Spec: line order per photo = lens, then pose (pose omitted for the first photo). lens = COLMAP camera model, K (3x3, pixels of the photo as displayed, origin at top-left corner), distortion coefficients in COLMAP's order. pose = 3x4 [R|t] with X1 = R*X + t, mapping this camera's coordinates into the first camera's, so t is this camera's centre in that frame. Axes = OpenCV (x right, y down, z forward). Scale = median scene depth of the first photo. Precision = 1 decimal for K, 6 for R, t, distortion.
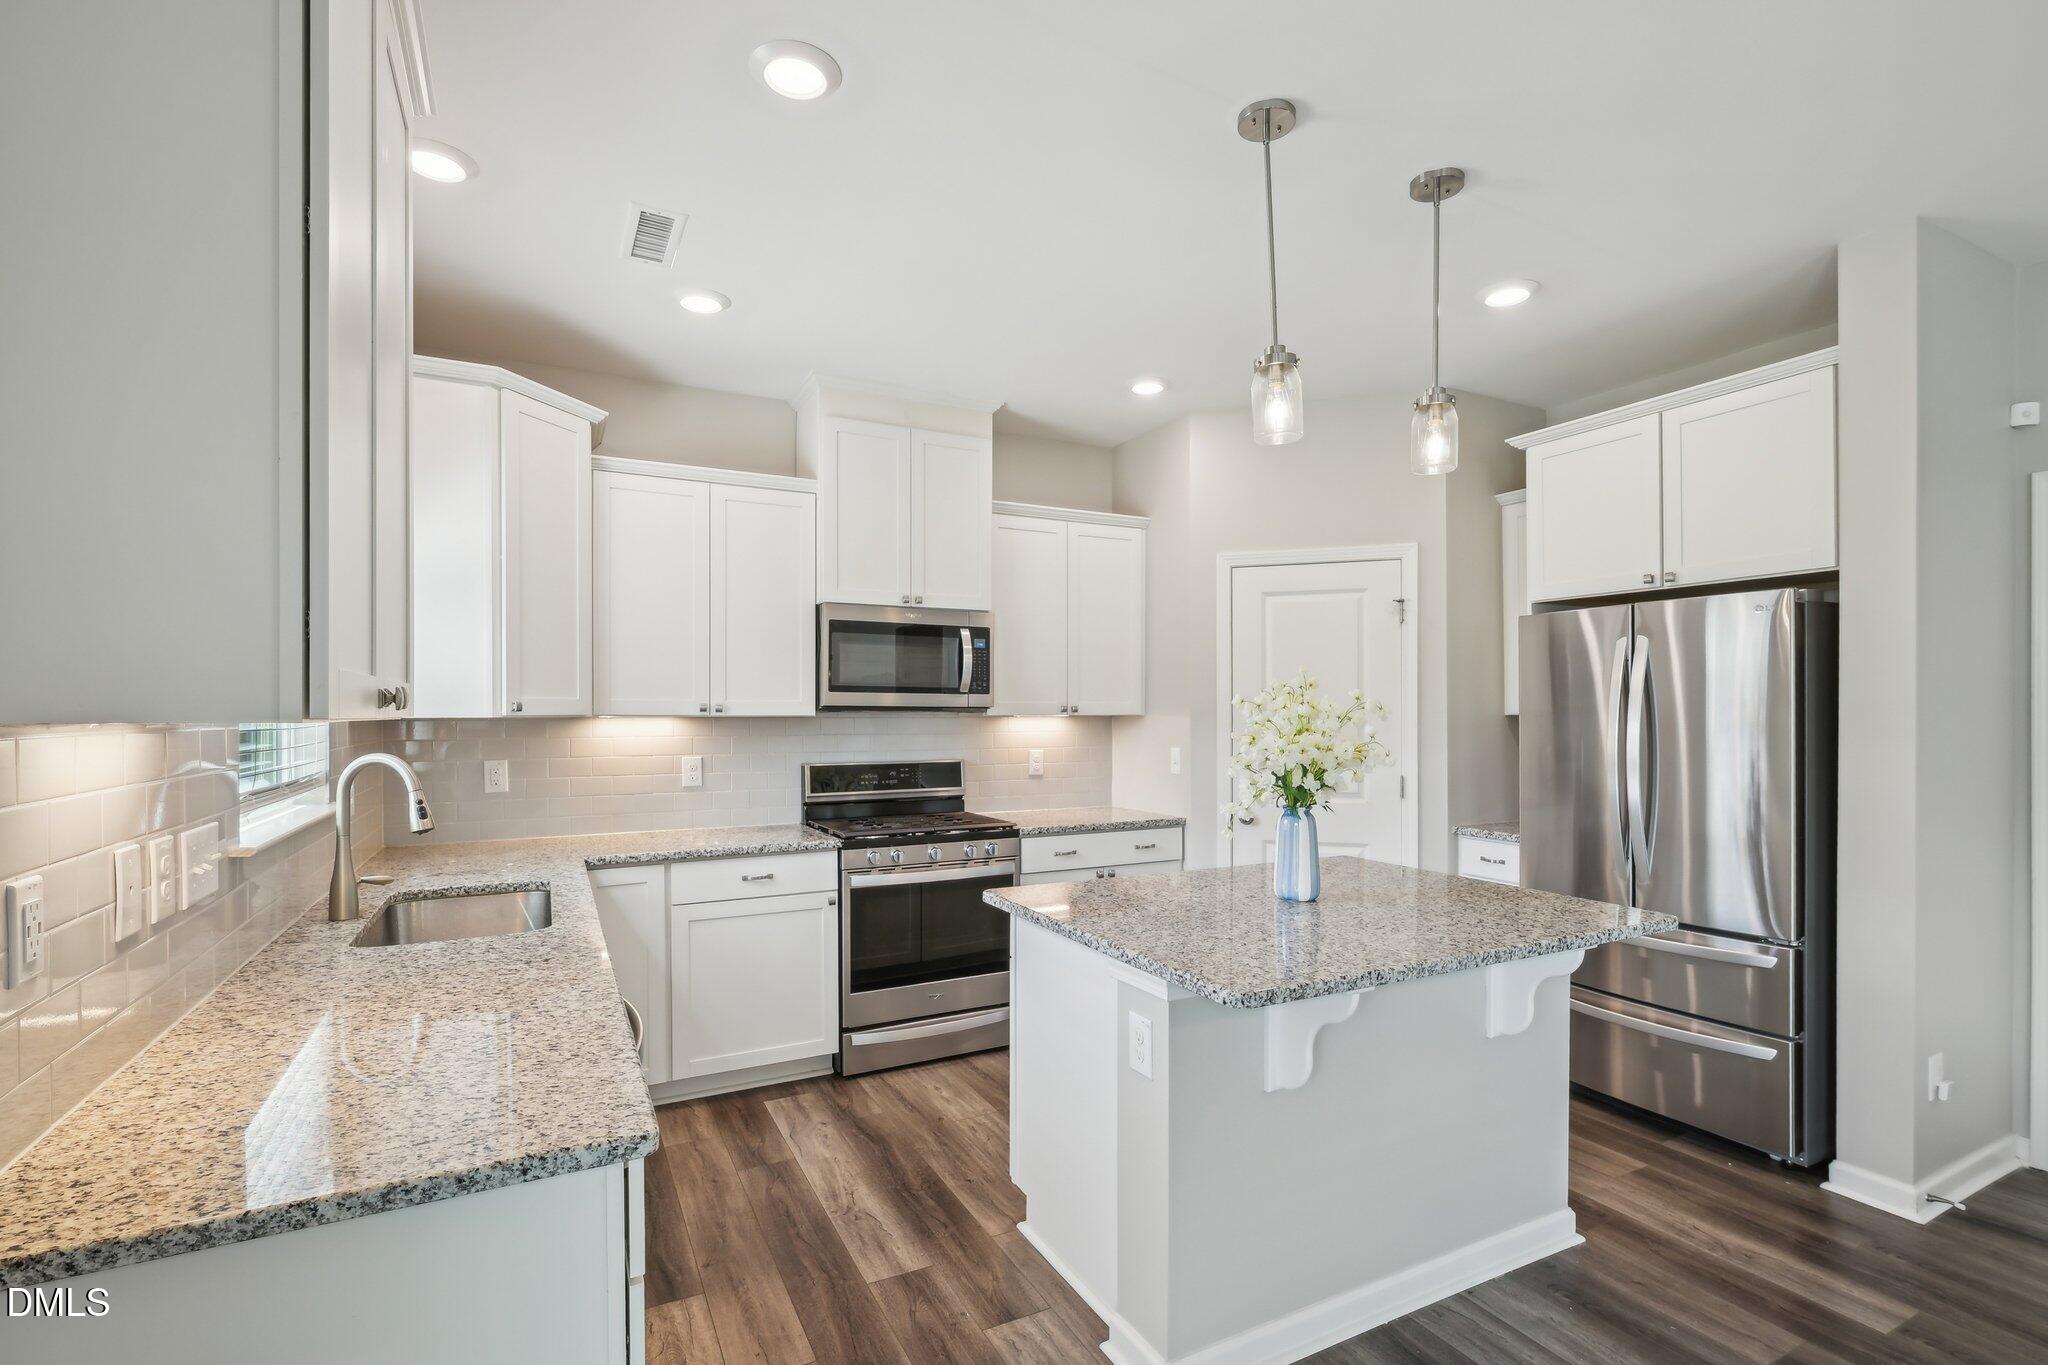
lens RADIAL K [[949.1, 0, 1038.7], [0, 949.1, 712.3], [0, 0, 1]] dist [-0.003104, -0.000571]
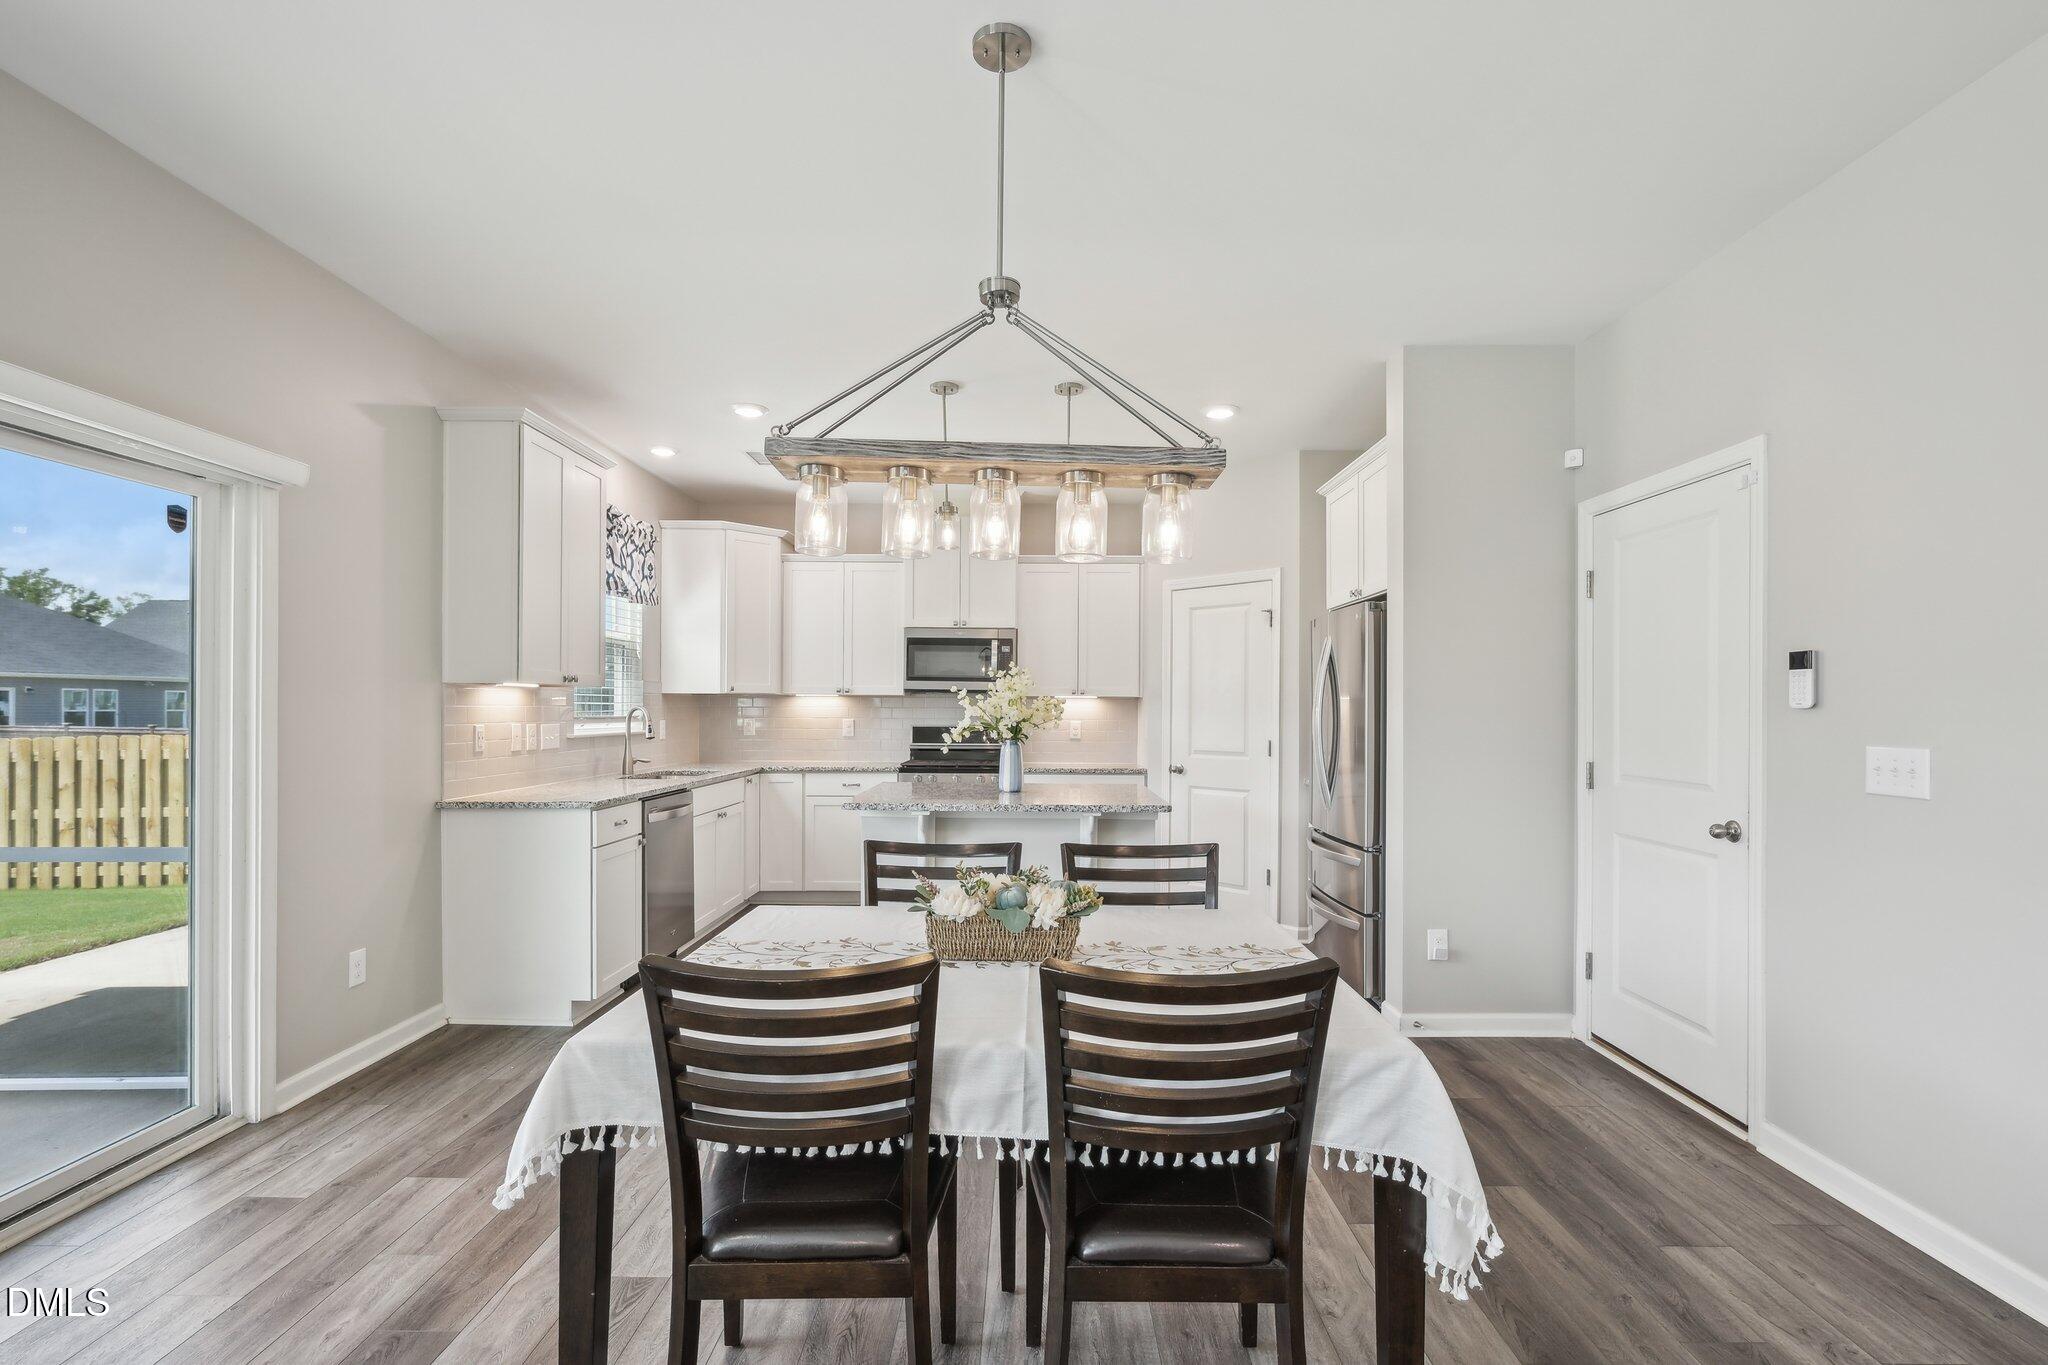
lens RADIAL K [[949.1, 0, 1027.7], [0, 949.1, 701.2], [0, 0, 1]] dist [-0.003104, -0.000571]
pose [[0.883885, 0.002979, -0.467695, 0.741046], [-0.006869, 0.999955, -0.006612, 0.023837], [0.467654, 0.009057, 0.883865, -0.374633]]
